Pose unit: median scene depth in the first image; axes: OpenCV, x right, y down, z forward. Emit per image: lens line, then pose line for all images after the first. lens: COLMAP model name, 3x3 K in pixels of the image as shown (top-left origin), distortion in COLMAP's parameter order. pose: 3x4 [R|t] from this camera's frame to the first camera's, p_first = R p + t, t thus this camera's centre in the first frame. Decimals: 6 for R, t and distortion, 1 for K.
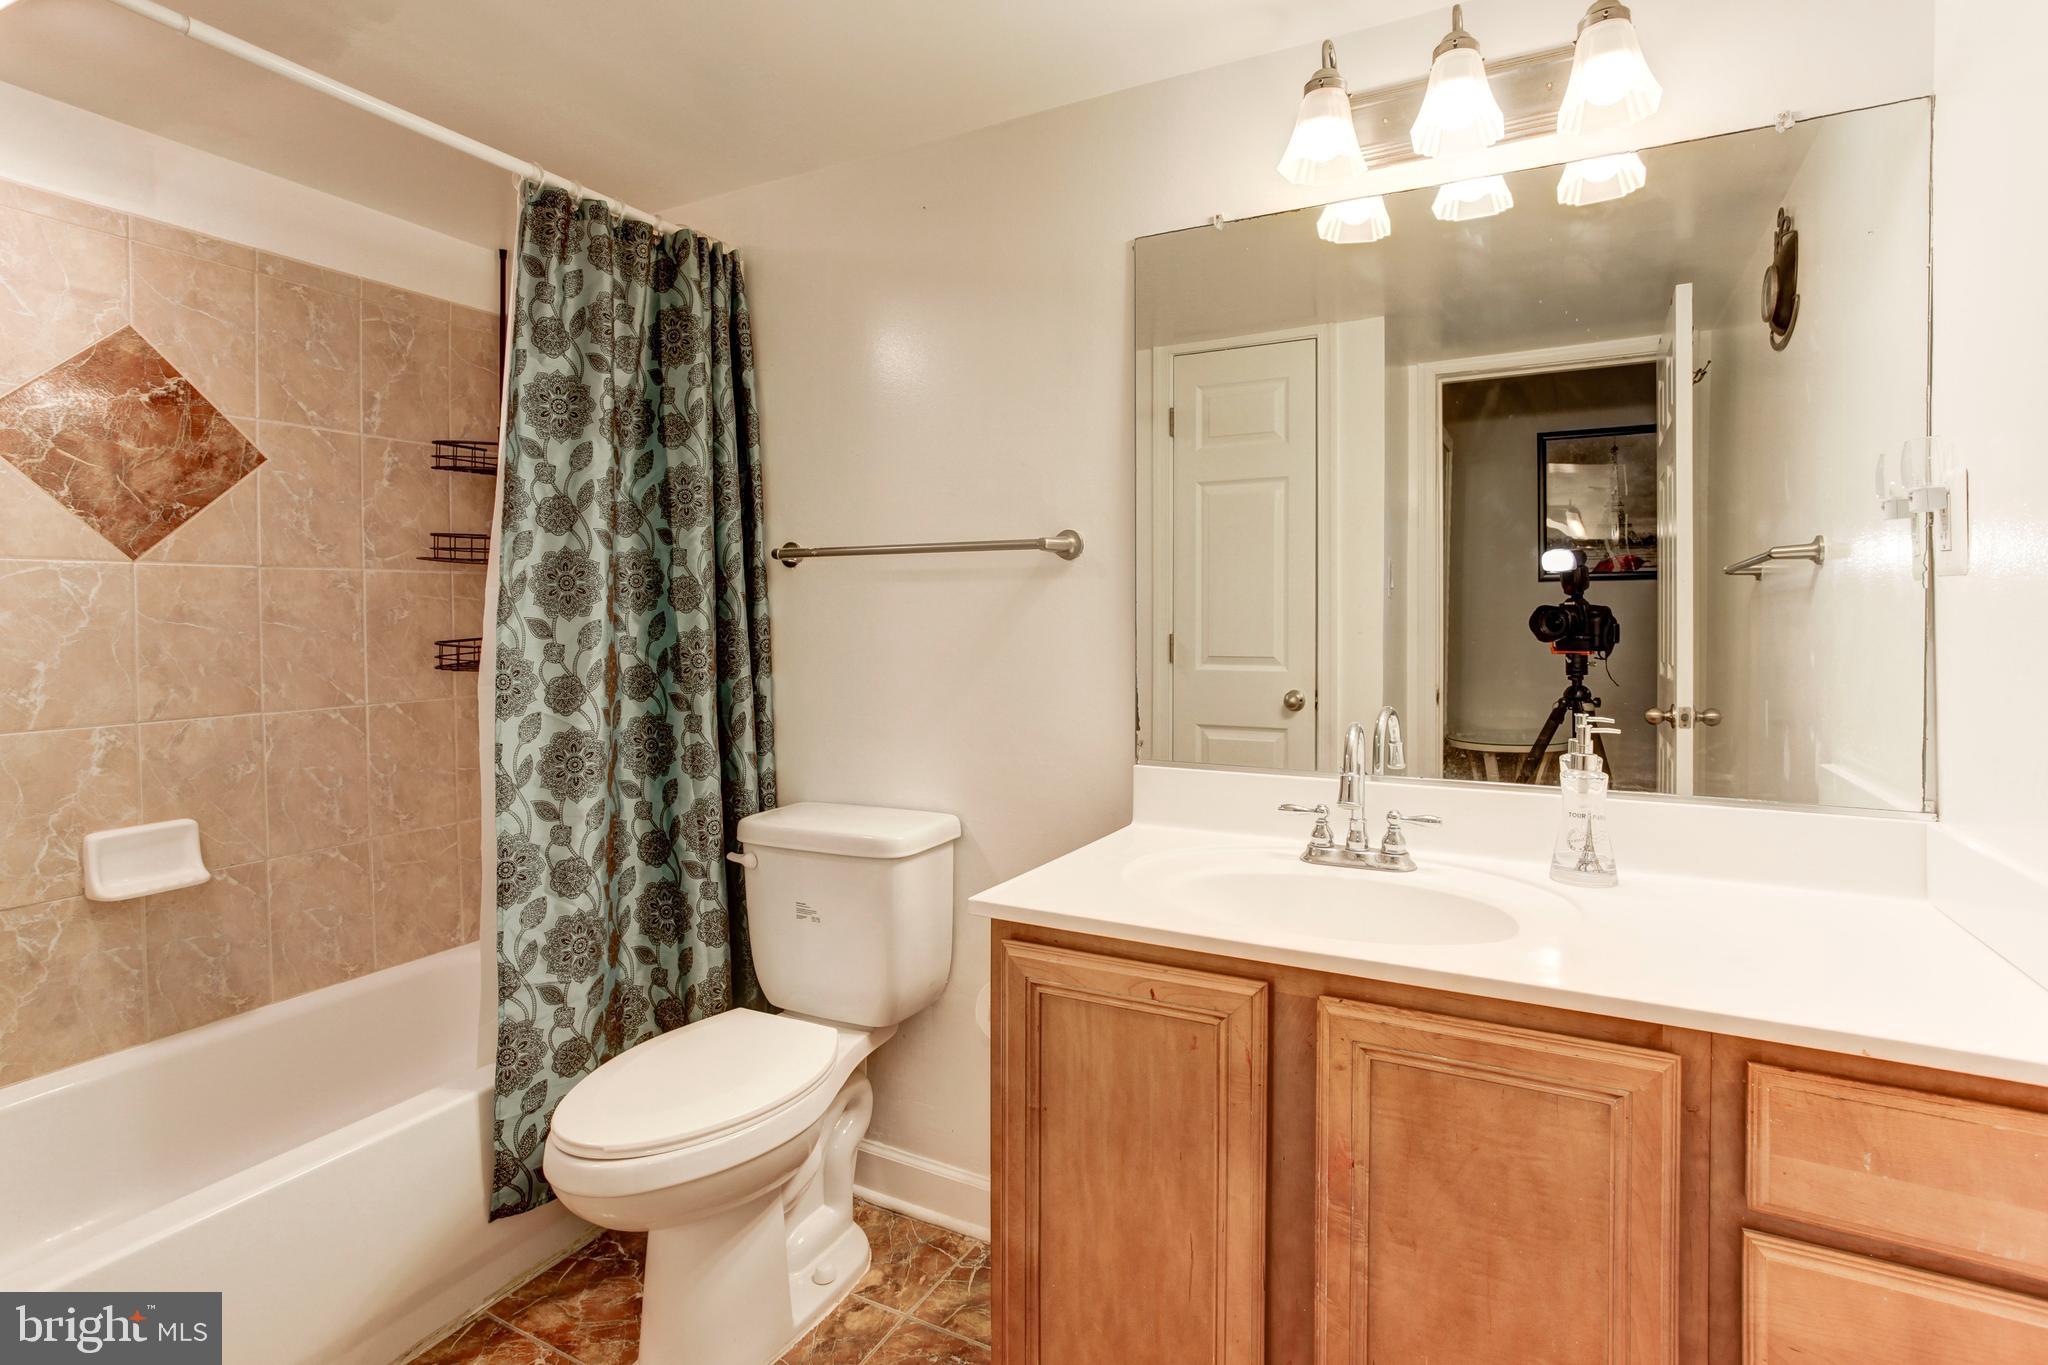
lens RADIAL K [[963.8, 0, 1047.2], [0, 963.8, 636.2], [0, 0, 1]] dist [-0.057388, 0.026136]
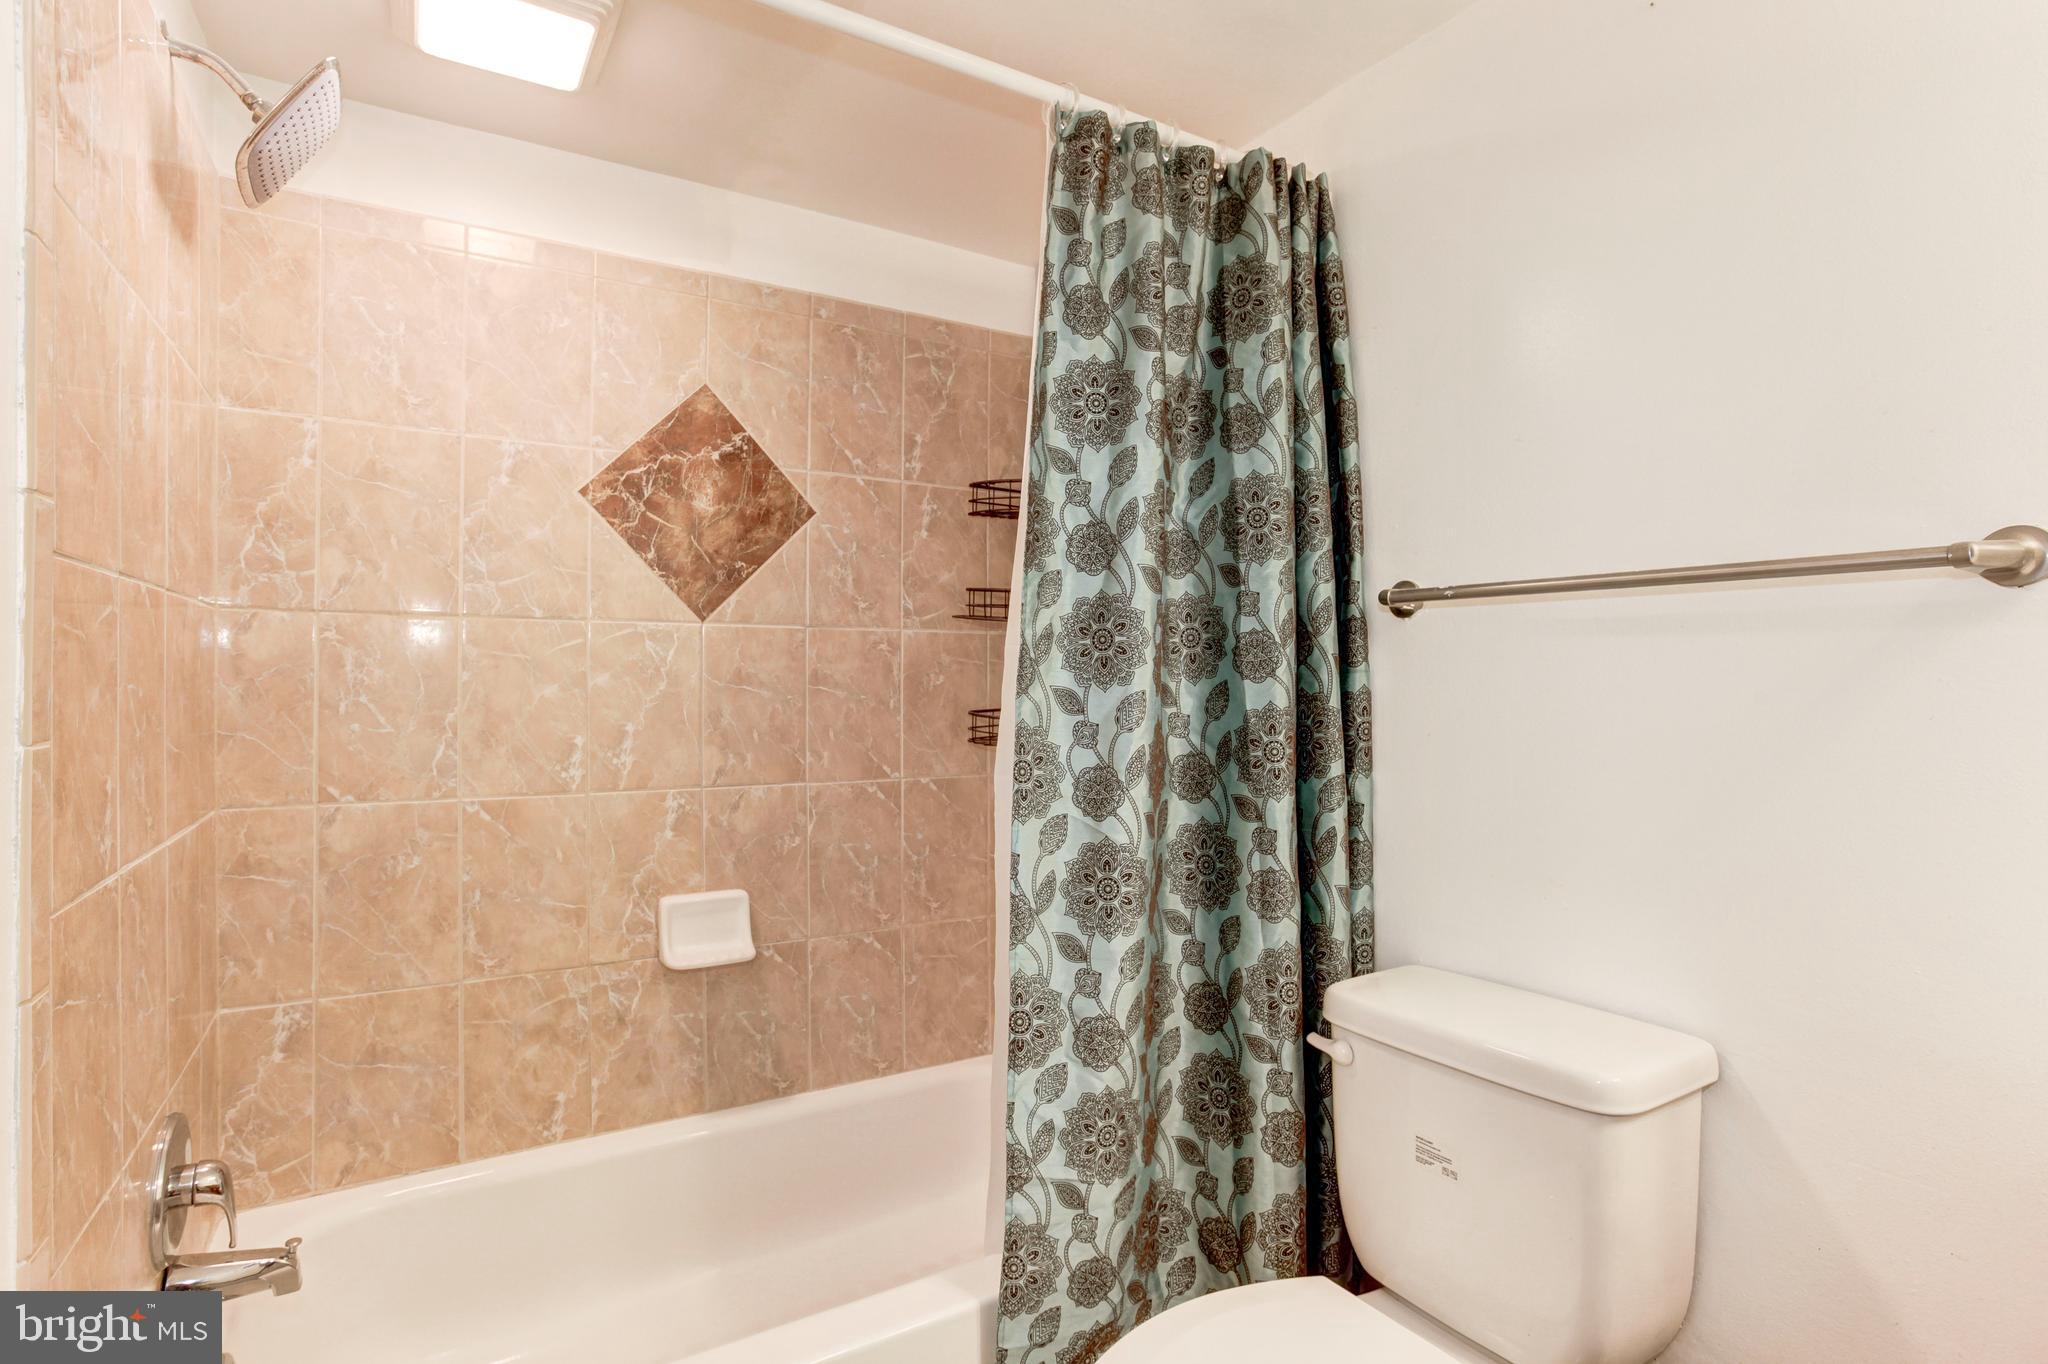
lens RADIAL K [[963.8, 0, 1047.2], [0, 963.8, 635.7], [0, 0, 1]] dist [-0.057388, 0.026136]
pose [[0.859423, -0.013466, -0.511088, -0.147743], [-0.022955, 0.997629, -0.064885, -0.009160], [0.510750, 0.067495, 0.857076, 0.310993]]
